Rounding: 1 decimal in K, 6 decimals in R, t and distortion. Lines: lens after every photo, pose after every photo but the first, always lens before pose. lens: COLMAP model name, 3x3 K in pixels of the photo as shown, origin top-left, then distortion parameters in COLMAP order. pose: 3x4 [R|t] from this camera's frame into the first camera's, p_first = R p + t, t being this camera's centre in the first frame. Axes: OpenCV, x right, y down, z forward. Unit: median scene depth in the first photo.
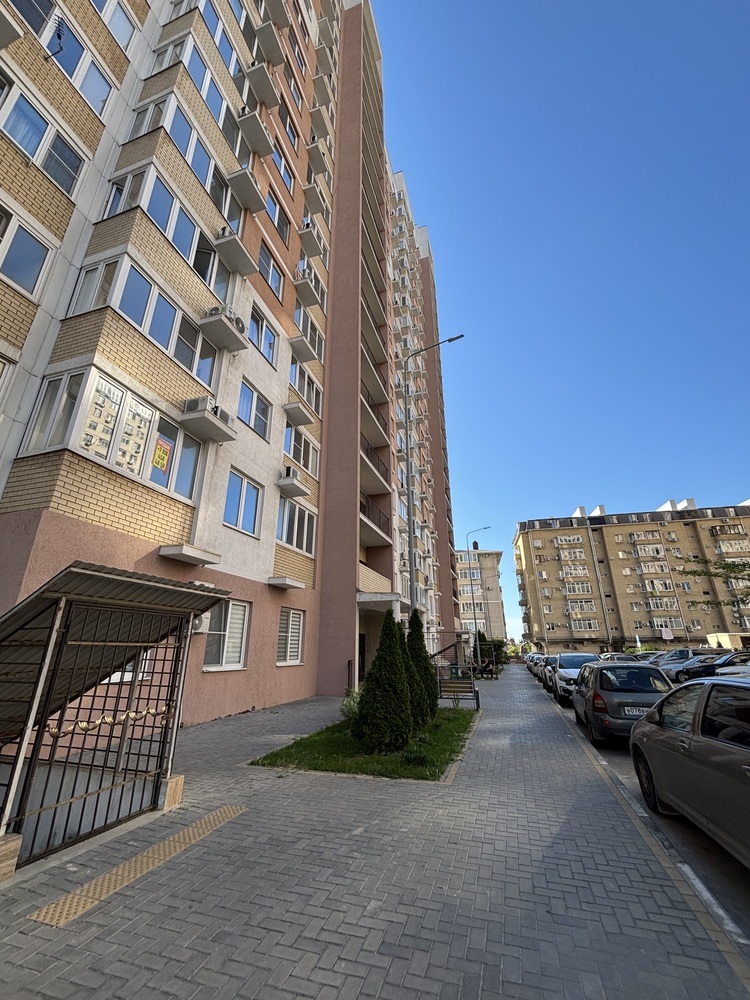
lens RADIAL K [[403.3, 0, 372.6], [0, 403.3, 496.3], [0, 0, 1]] dist [0.000987, -0.000031]
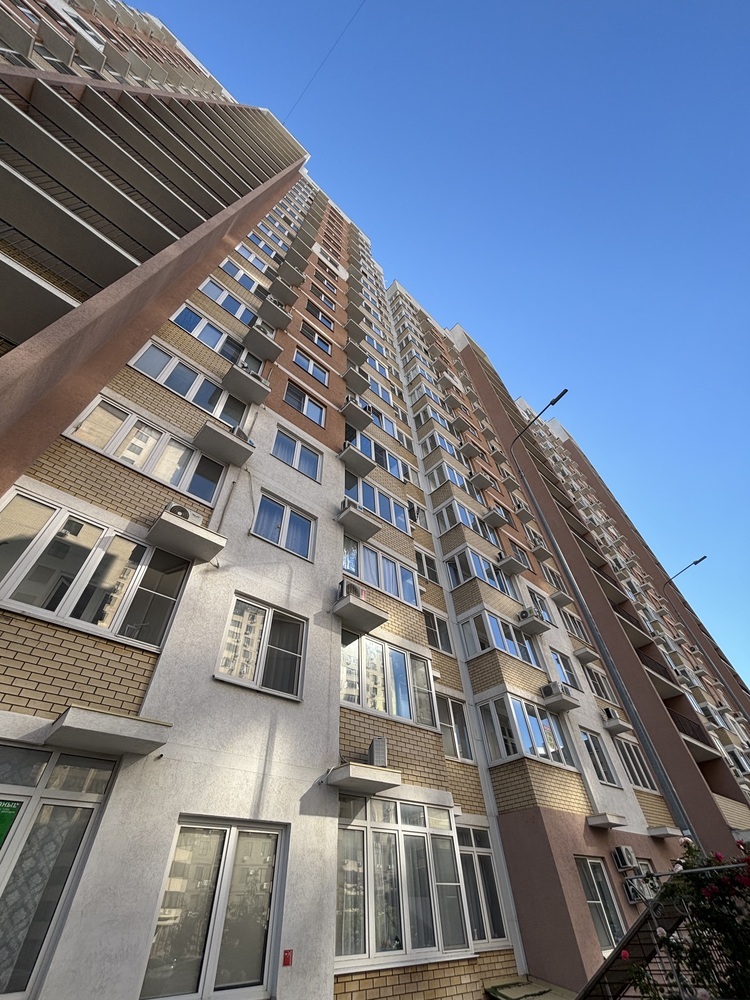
lens RADIAL K [[403.3, 0, 375.9], [0, 403.3, 497.3], [0, 0, 1]] dist [0.000987, -0.000031]
pose [[0.866729, -0.388954, -0.312243, -0.170510], [0.214210, 0.855614, -0.471211, -0.176871], [0.450438, 0.341527, 0.824903, -0.461315]]
